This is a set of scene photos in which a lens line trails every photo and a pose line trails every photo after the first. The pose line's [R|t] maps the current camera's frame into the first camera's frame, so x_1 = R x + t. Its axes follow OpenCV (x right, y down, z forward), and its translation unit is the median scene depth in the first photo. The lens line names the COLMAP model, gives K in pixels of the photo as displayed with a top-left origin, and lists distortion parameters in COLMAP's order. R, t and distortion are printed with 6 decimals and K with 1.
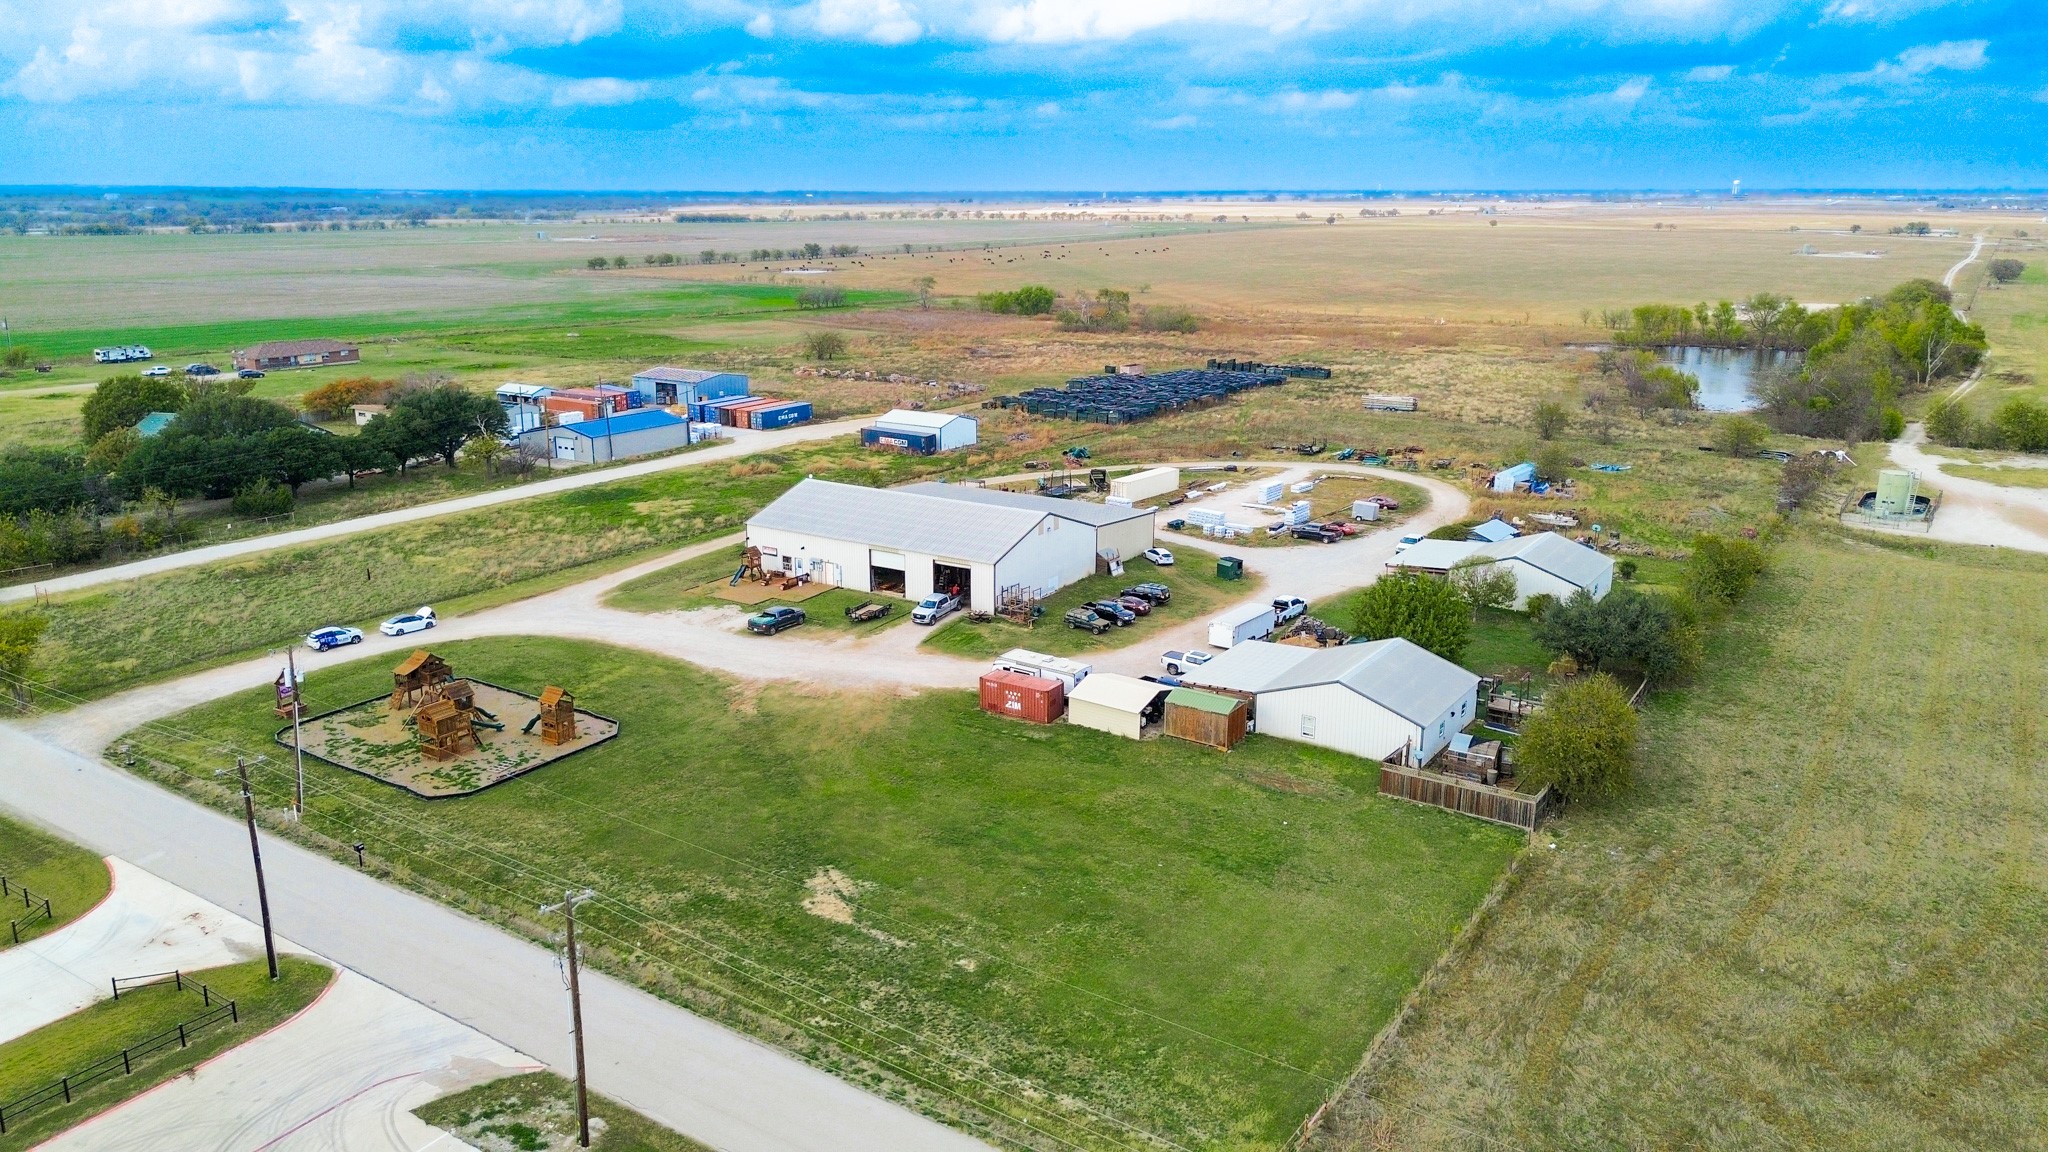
lens RADIAL K [[1449.9, 0, 1024.0], [0, 1449.9, 576.0], [0, 0, 1]] dist [0.076641, -0.079520]
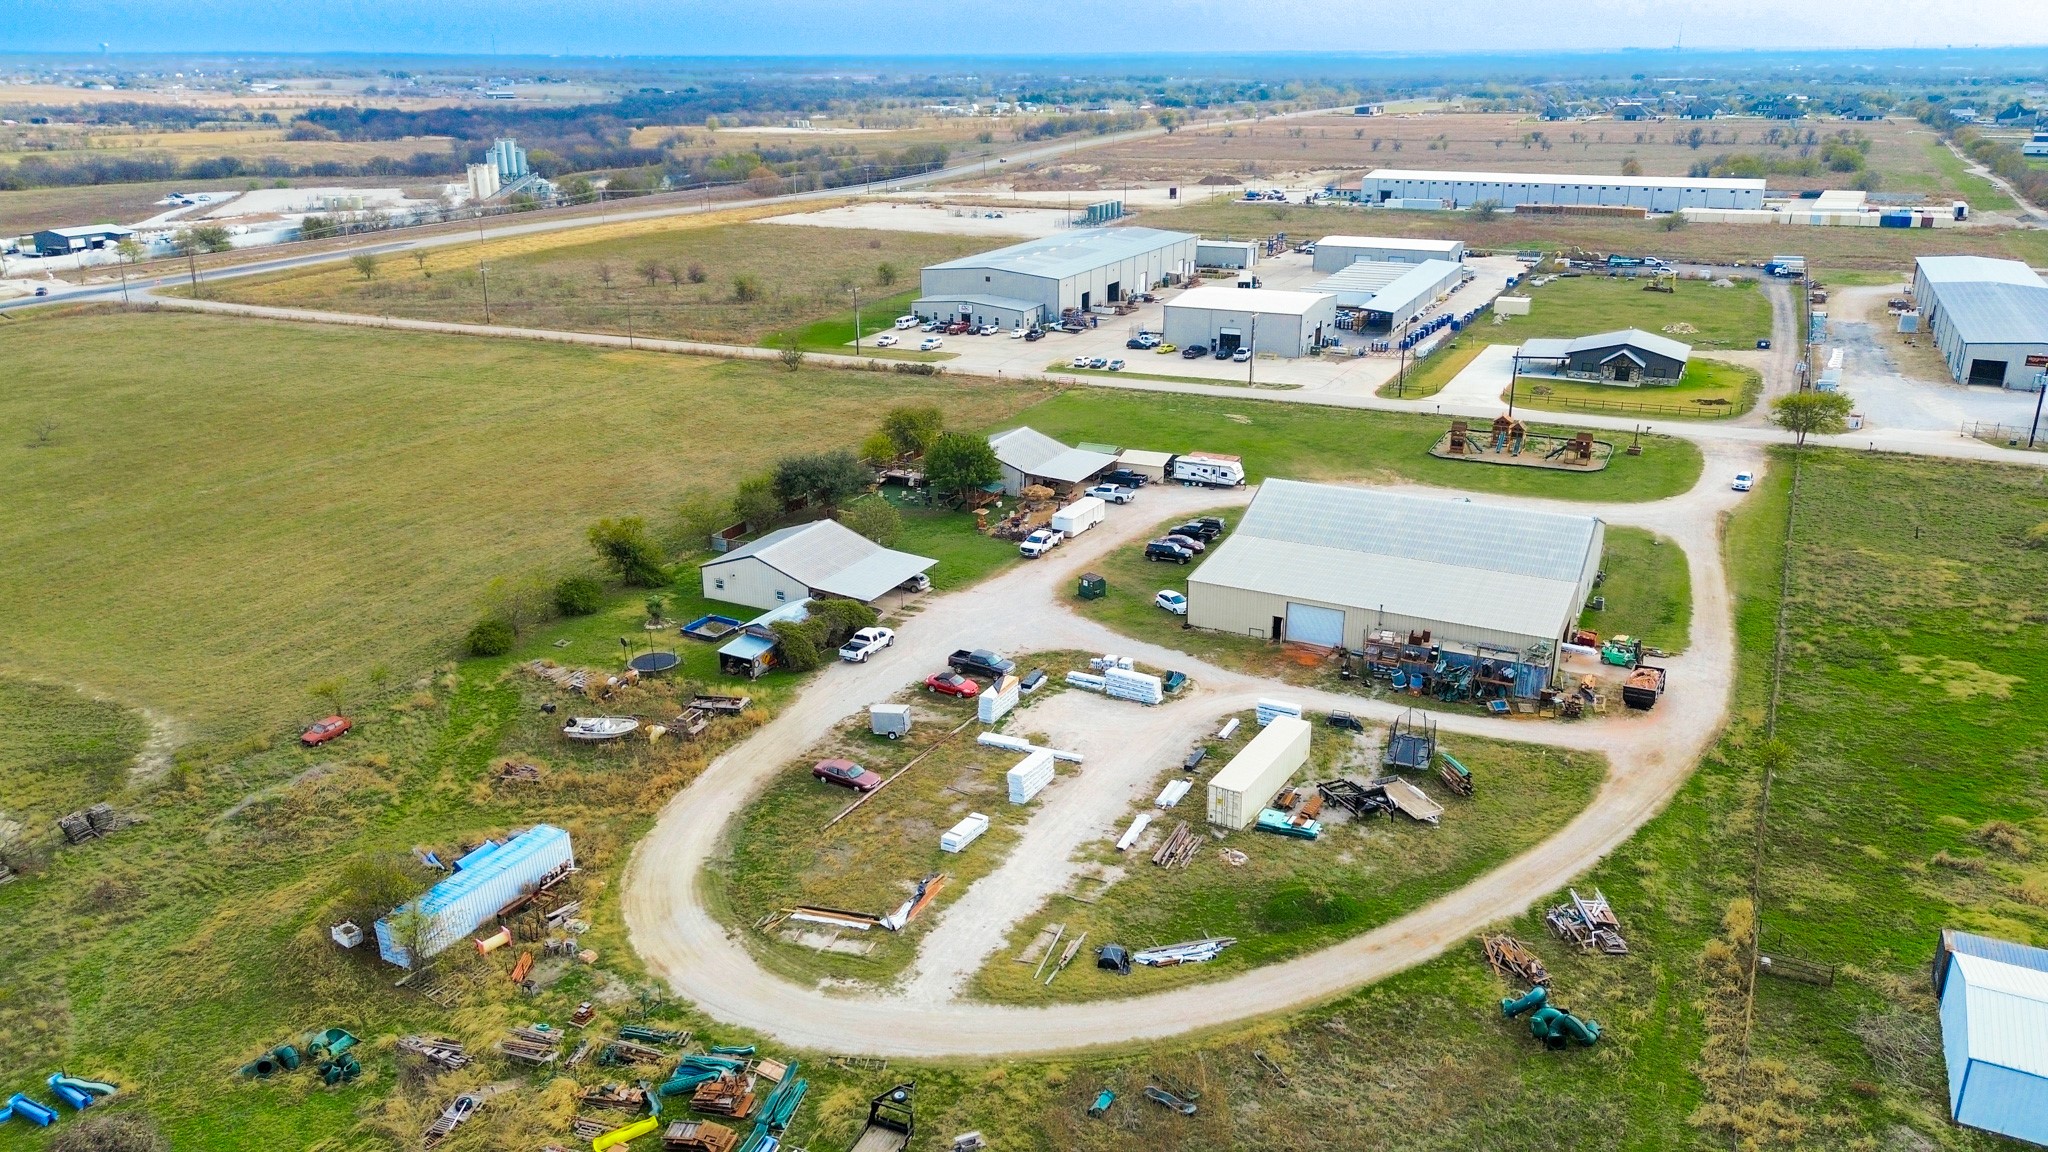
lens RADIAL K [[1449.9, 0, 1024.0], [0, 1449.9, 576.0], [0, 0, 1]] dist [0.076641, -0.079520]
pose [[-0.993696, 0.040283, -0.104624, 0.338758], [-0.026144, 0.824228, 0.565655, -0.640856], [0.109020, 0.564824, -0.817978, 2.102191]]
